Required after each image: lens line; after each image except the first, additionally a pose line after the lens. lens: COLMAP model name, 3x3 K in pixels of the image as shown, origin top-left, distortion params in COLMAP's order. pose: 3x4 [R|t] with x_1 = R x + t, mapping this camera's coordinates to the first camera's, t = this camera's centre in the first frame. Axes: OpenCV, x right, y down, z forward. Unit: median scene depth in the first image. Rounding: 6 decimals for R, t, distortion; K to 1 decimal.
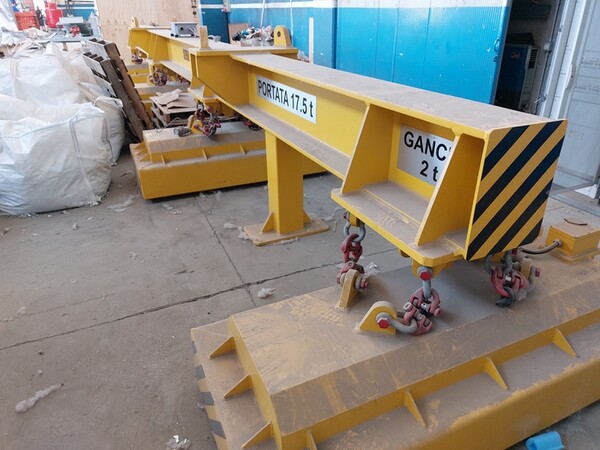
lens RADIAL K [[438.8, 0, 304.9], [0, 438.8, 220.3], [0, 0, 1]] dist [0.082759, -0.093478]
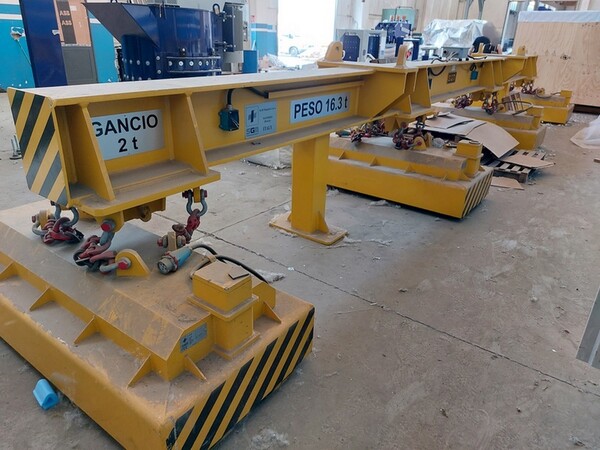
lens RADIAL K [[438.8, 0, 304.9], [0, 438.8, 220.3], [0, 0, 1]] dist [0.082759, -0.093478]
pose [[0.466958, 0.358697, -0.808262, 0.828099], [-0.411921, 0.897042, 0.160116, -0.168976], [0.782477, 0.258173, 0.566636, 0.404144]]
